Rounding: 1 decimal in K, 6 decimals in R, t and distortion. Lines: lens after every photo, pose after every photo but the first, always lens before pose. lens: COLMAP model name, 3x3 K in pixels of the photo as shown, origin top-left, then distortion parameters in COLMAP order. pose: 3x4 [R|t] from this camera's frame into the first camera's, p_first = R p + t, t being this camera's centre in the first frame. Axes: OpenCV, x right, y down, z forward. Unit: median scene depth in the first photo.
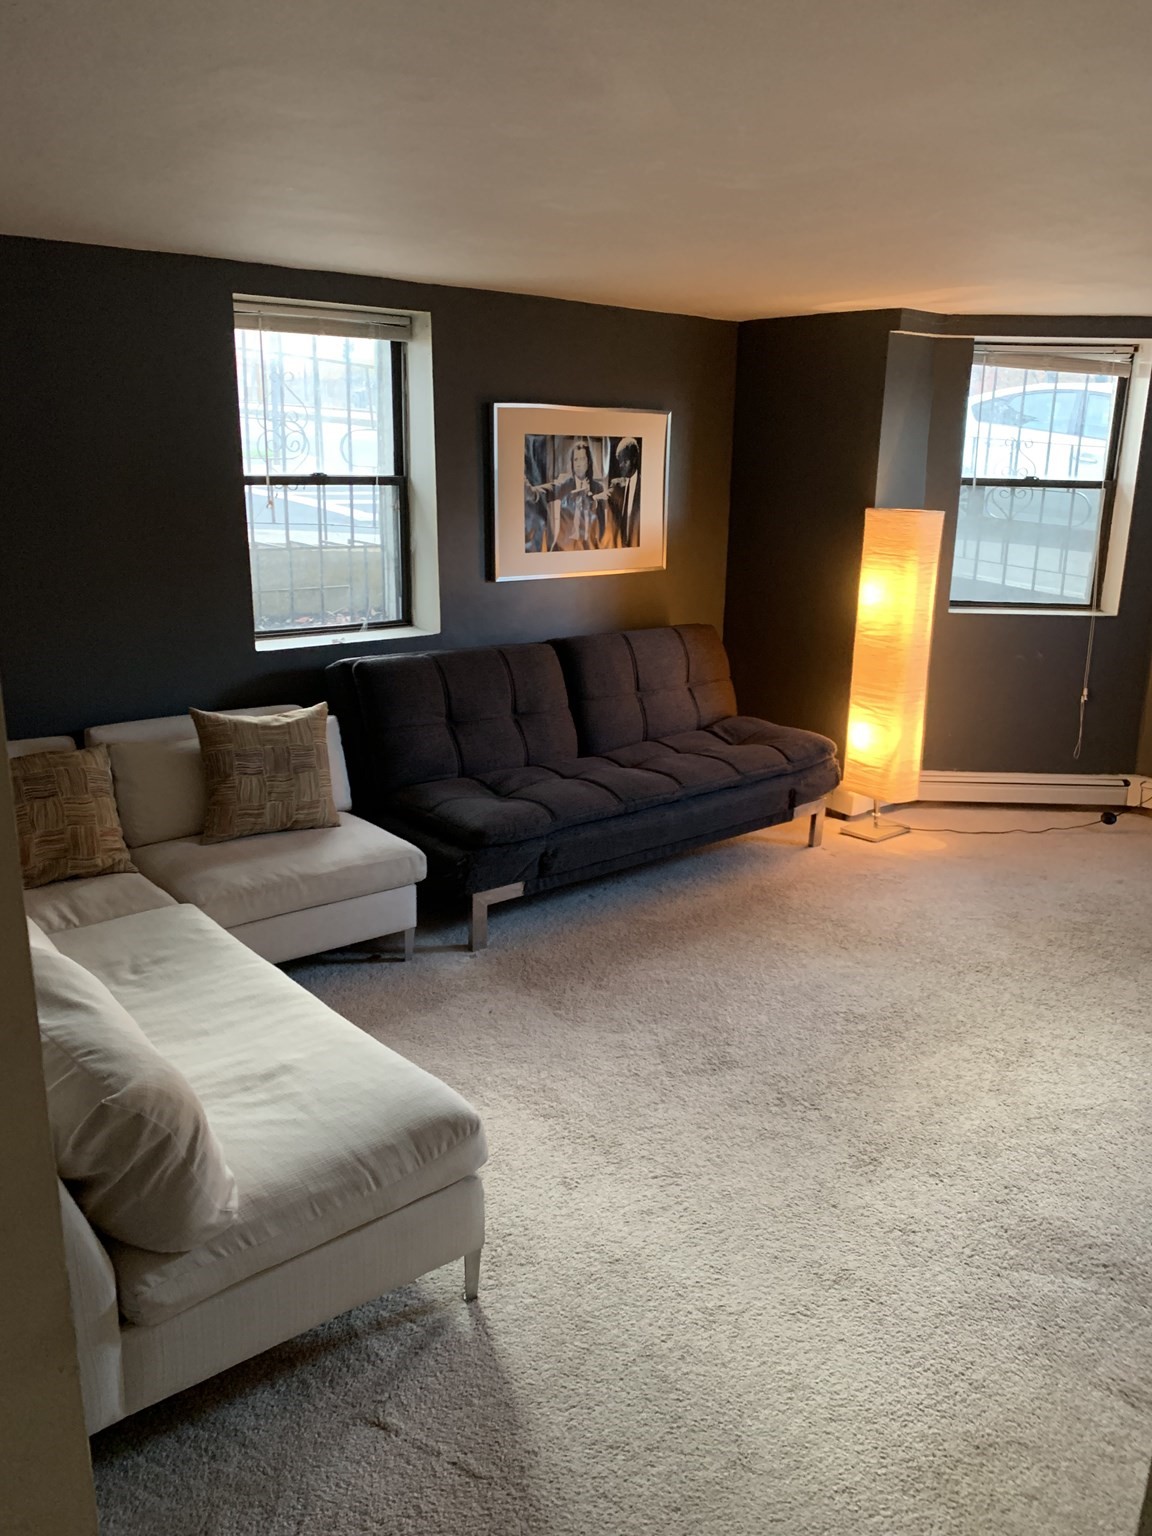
lens RADIAL K [[1174.2, 0, 577.7], [0, 1174.2, 770.6], [0, 0, 1]] dist [0.050184, -0.062506]
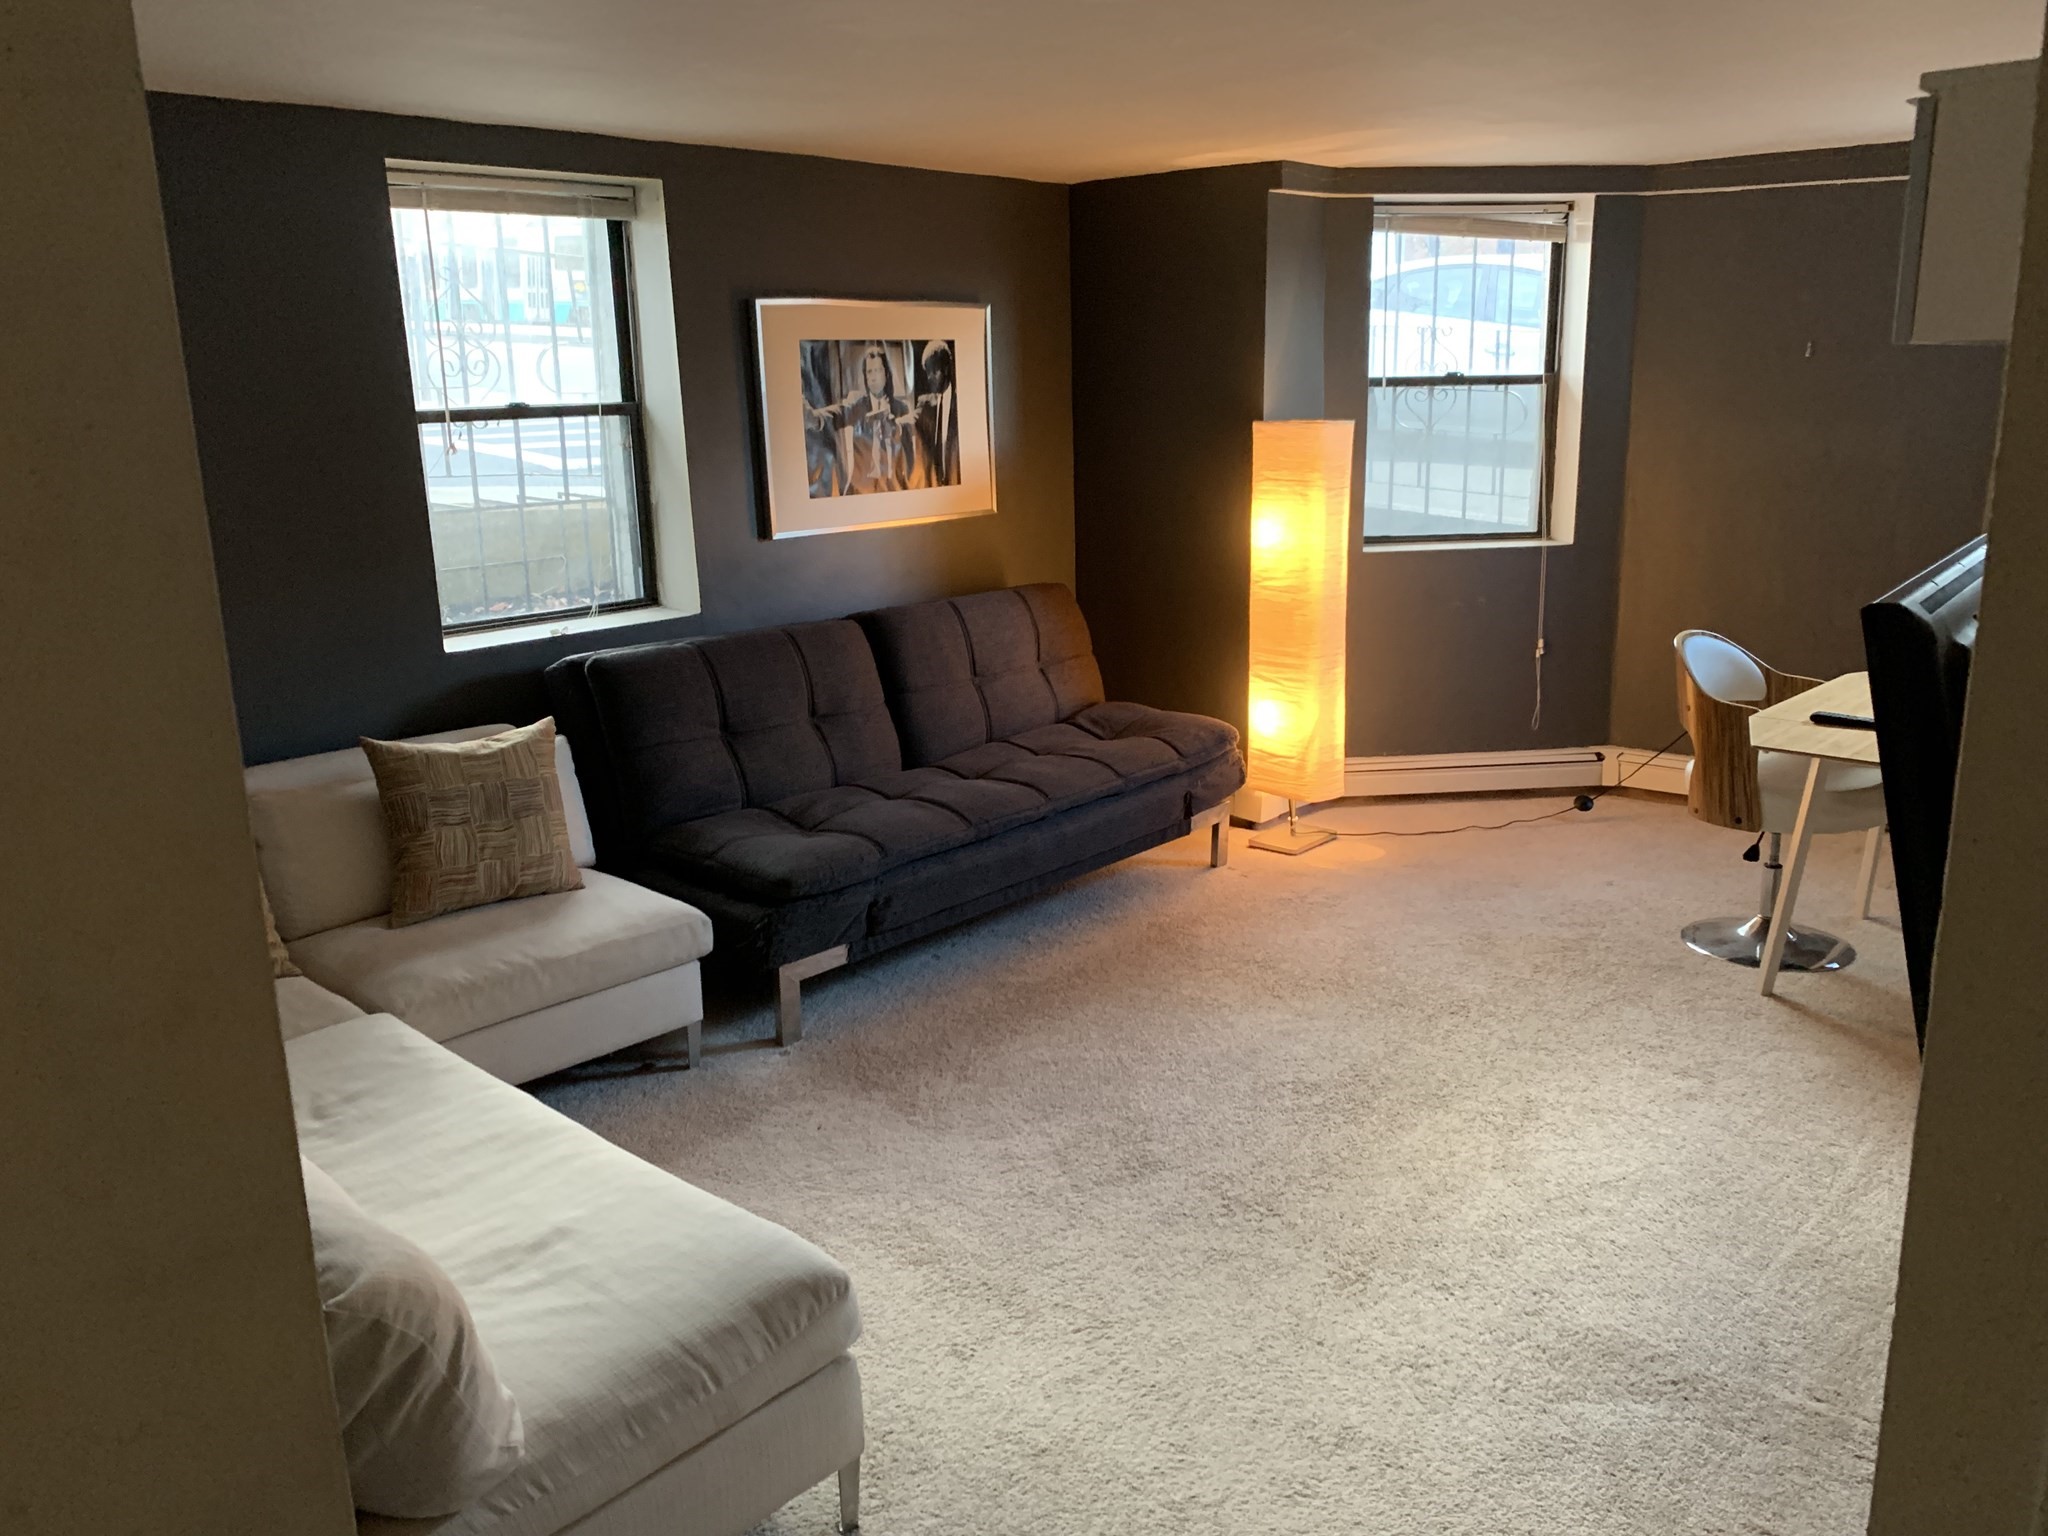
lens RADIAL K [[1565.6, 0, 1040.1], [0, 1565.6, 743.4], [0, 0, 1]] dist [0.050184, -0.062506]
pose [[0.991033, -0.065486, 0.116468, -0.033158], [0.068670, 0.997362, -0.023536, 0.001070], [-0.114619, 0.031323, 0.992916, 0.012881]]
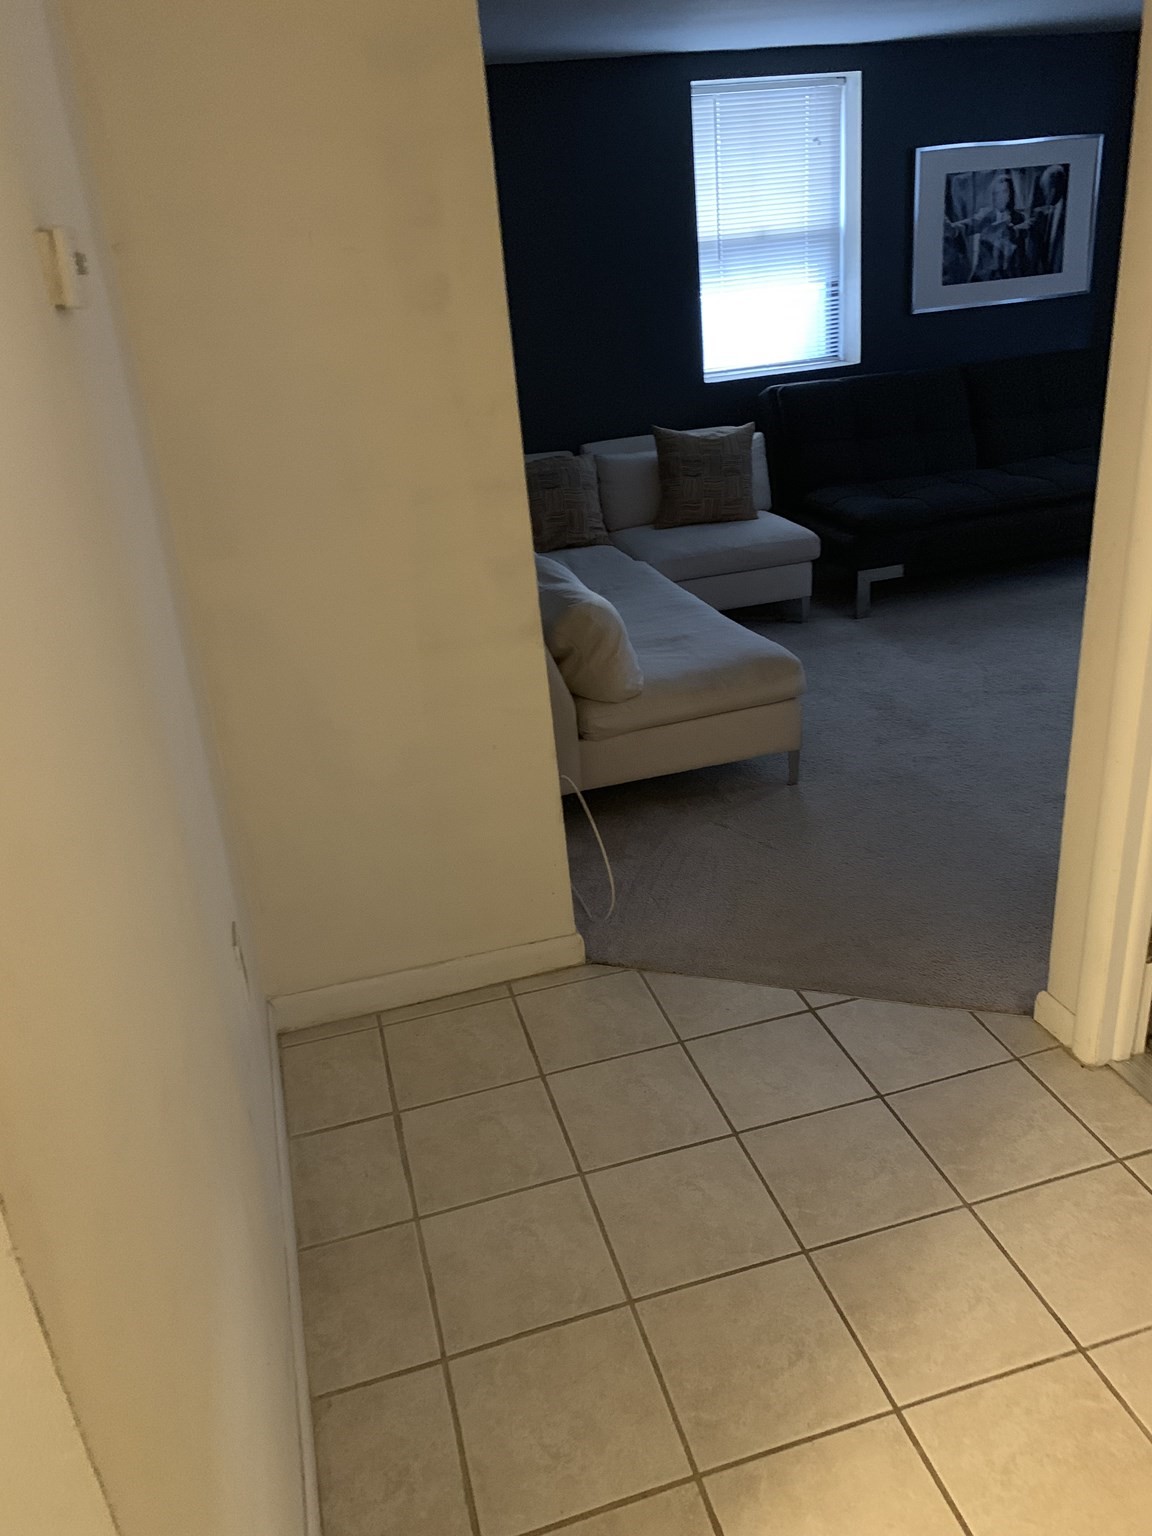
lens RADIAL K [[1174.2, 0, 591.1], [0, 1174.2, 758.7], [0, 0, 1]] dist [0.050184, -0.062506]
pose [[0.917794, 0.073141, -0.390262, 0.155623], [-0.008101, 0.986132, 0.165764, 0.095788], [0.396974, -0.148976, 0.905659, -0.288808]]
